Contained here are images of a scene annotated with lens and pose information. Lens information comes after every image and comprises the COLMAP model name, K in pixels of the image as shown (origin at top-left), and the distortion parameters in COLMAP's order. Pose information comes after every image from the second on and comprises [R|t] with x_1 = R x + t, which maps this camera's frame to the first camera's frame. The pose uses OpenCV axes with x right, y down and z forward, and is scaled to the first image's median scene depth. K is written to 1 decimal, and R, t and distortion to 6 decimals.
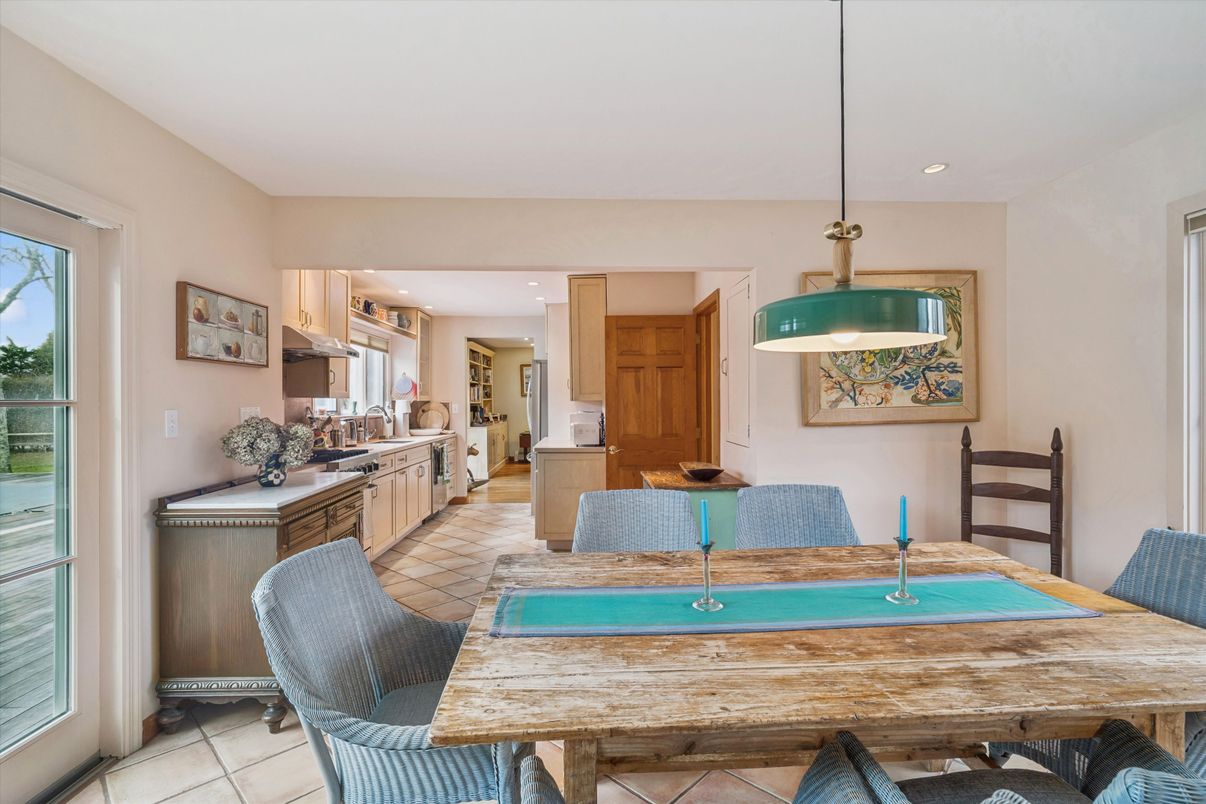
lens RADIAL K [[561.6, 0, 607.5], [0, 561.6, 401.3], [0, 0, 1]] dist [-0.014104, 0.001089]
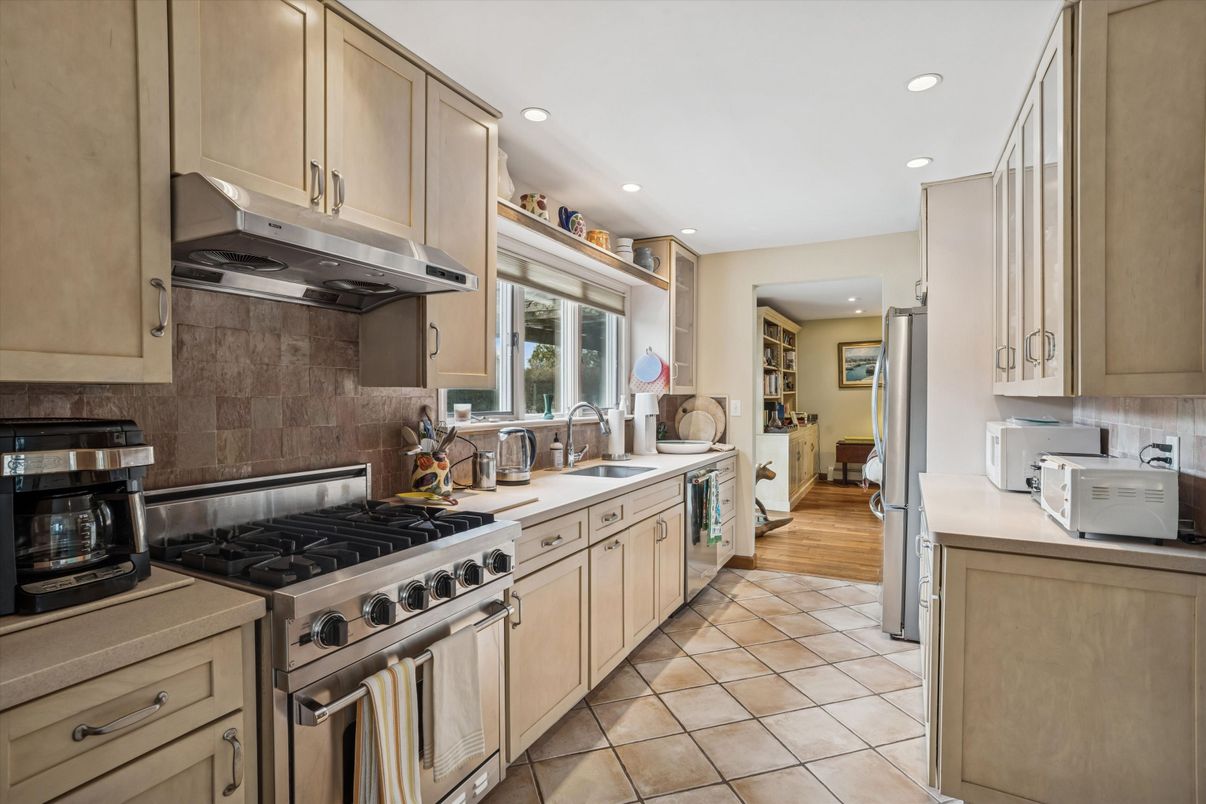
lens RADIAL K [[561.6, 0, 600.7], [0, 561.6, 401.6], [0, 0, 1]] dist [-0.014104, 0.001089]
pose [[0.862360, 0.011305, -0.506170, -0.133656], [-0.005358, 0.999898, 0.013204, -0.001077], [0.506267, -0.008675, 0.862333, 0.590610]]
